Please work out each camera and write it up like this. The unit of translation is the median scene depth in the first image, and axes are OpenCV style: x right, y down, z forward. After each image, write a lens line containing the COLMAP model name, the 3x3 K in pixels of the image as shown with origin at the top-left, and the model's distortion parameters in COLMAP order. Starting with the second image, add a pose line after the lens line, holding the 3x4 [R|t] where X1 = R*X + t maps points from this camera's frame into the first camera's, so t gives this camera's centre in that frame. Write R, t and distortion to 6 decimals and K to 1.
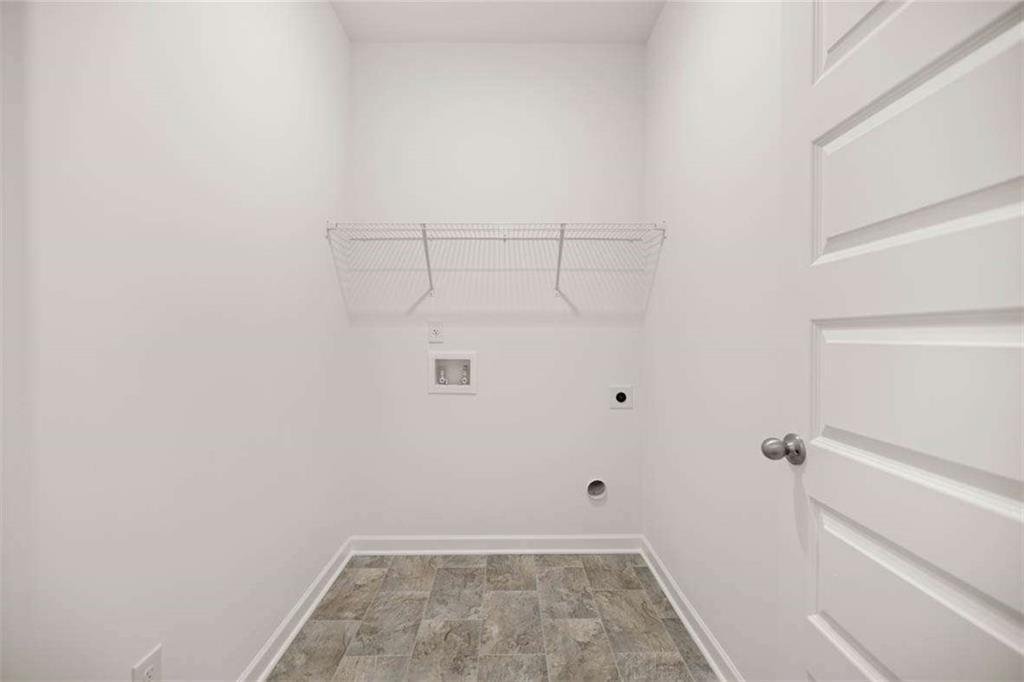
lens RADIAL K [[429.3, 0, 511.4], [0, 429.3, 338.5], [0, 0, 1]] dist [0.003210, -0.000071]
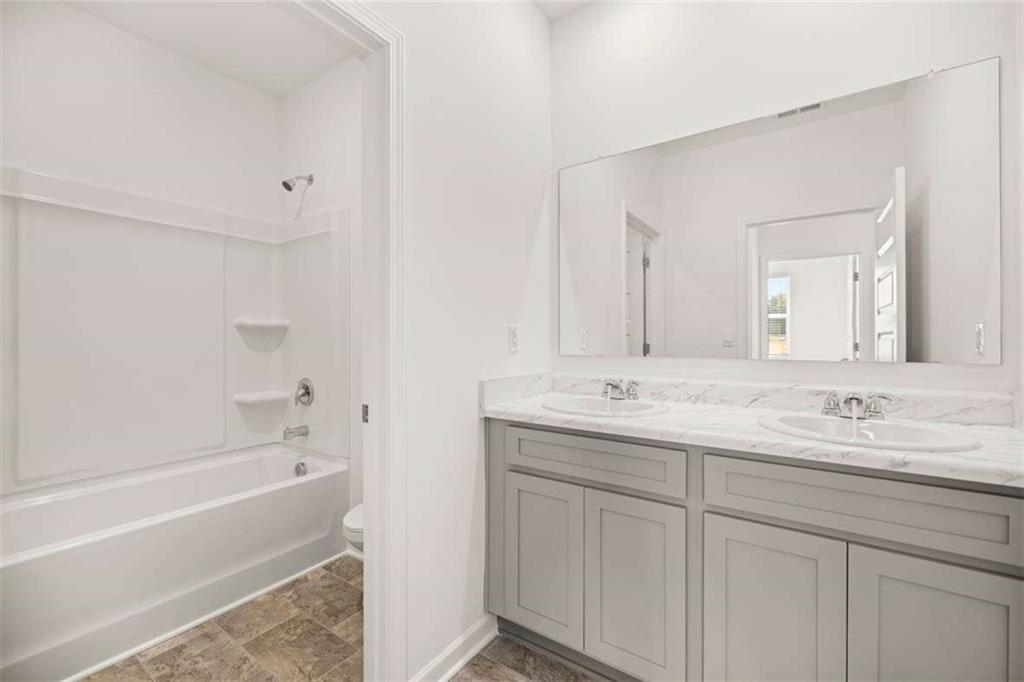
lens RADIAL K [[429.3, 0, 511.7], [0, 429.3, 338.3], [0, 0, 1]] dist [0.003210, -0.000071]
pose [[-0.583182, 0.001702, -0.812340, 0.435786], [-0.005888, 0.999963, 0.006321, -0.020116], [0.812320, 0.008469, -0.583150, 1.928538]]
